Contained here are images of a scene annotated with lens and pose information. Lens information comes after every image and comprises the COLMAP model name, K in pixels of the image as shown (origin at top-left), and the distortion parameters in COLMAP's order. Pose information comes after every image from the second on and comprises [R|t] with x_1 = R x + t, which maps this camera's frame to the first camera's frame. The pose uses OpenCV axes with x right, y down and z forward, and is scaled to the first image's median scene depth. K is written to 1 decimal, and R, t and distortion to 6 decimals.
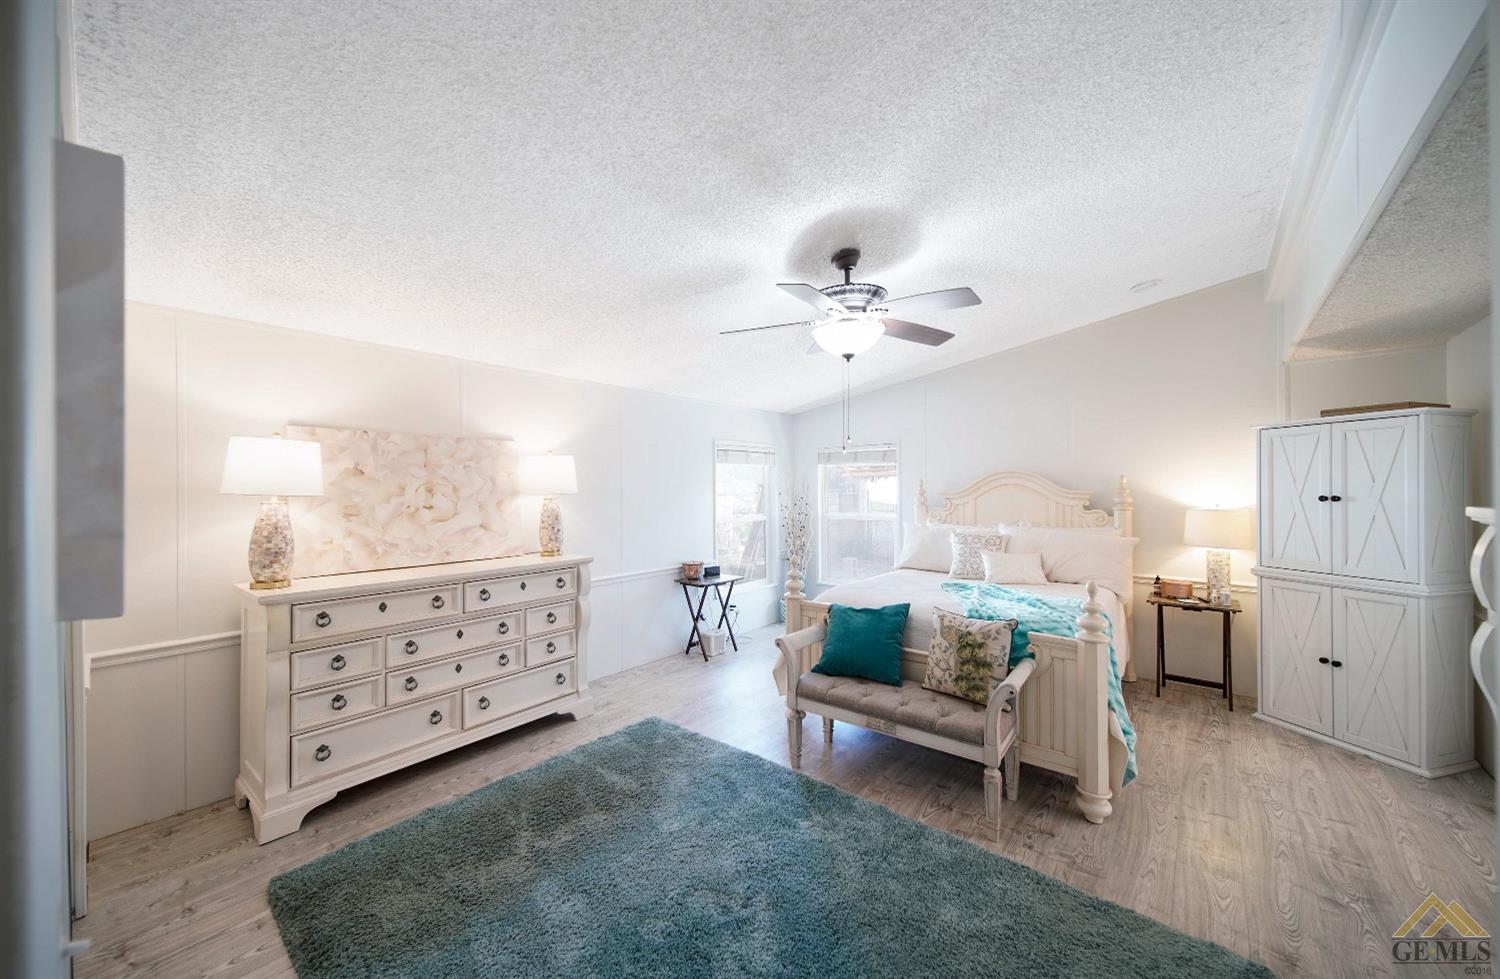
lens RADIAL K [[546.6, 0, 750.0], [0, 546.6, 489.5], [0, 0, 1]] dist [-0.001342, -0.000106]
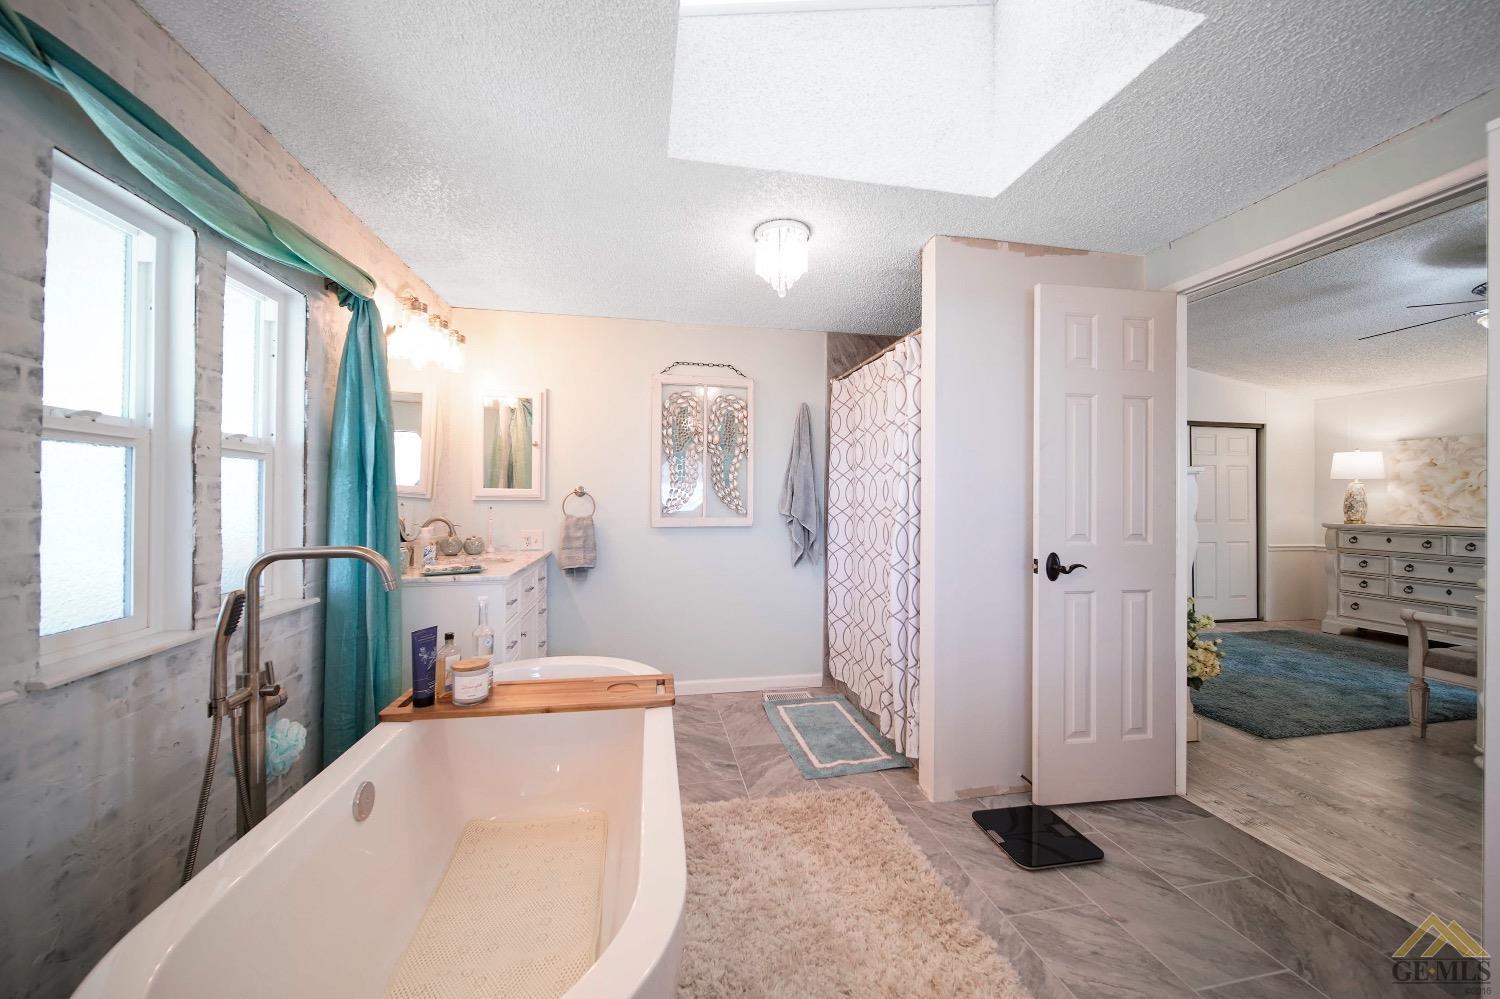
lens RADIAL K [[553.5, 0, 750.0], [0, 553.5, 499.5], [0, 0, 1]] dist [-0.000475, -0.000133]
pose [[-0.629516, 0.003676, -0.776979, 1.854559], [-0.001745, 0.999980, 0.006144, 0.066460], [0.776985, 0.005223, -0.629497, 0.458491]]
